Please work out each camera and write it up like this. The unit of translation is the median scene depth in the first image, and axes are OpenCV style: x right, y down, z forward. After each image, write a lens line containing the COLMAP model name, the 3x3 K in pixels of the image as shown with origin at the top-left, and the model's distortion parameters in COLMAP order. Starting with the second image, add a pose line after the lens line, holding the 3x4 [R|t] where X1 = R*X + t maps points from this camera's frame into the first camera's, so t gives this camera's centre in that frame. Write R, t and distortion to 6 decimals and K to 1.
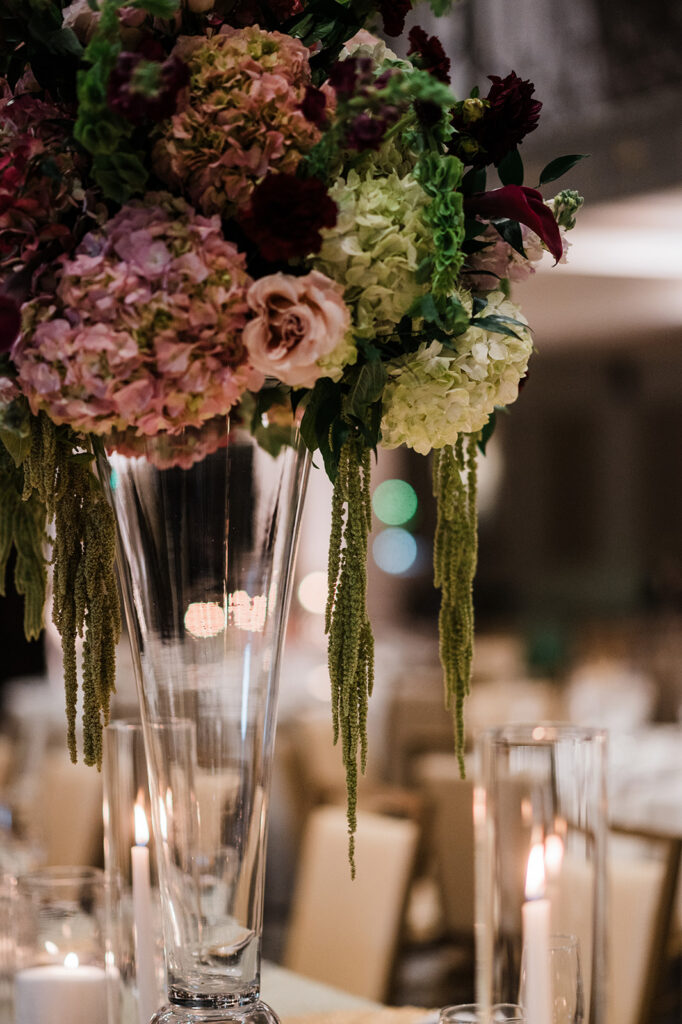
lens RADIAL K [[2479.9, 0, 340.2], [0, 2479.9, 511.4], [0, 0, 1]] dist [0.022235, 0.000000]
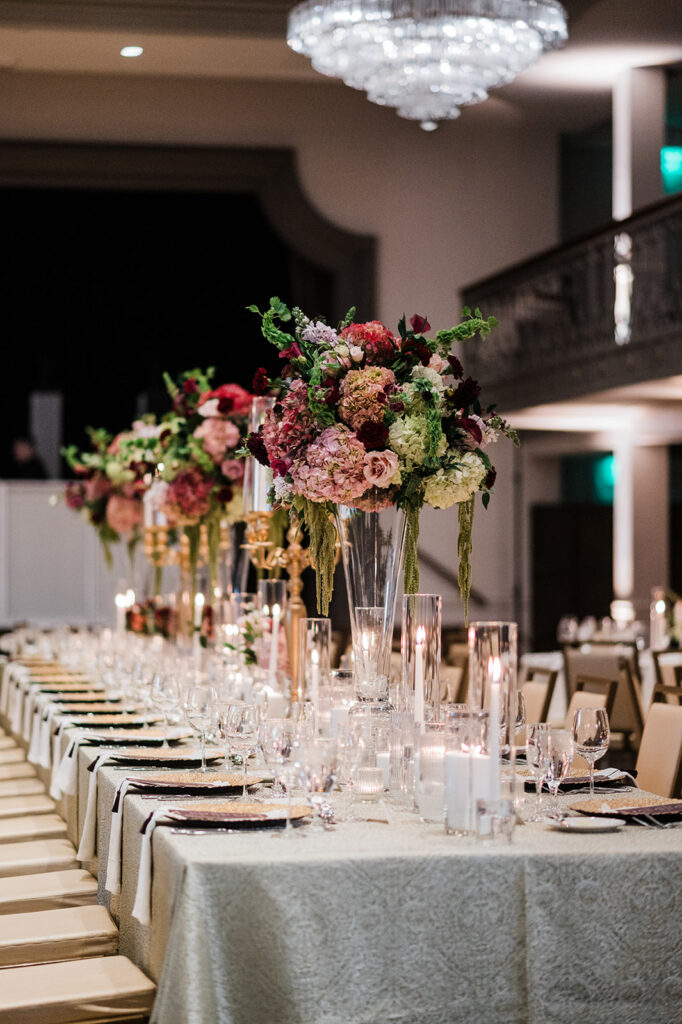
lens RADIAL K [[2479.9, 0, 341.2], [0, 2479.9, 512.0], [0, 0, 1]] dist [0.022235, 0.000000]
pose [[0.952033, 0.013793, -0.305685, 0.866418], [-0.013315, 0.999905, 0.003649, -0.031190], [0.305706, 0.000596, 0.952126, -1.910145]]
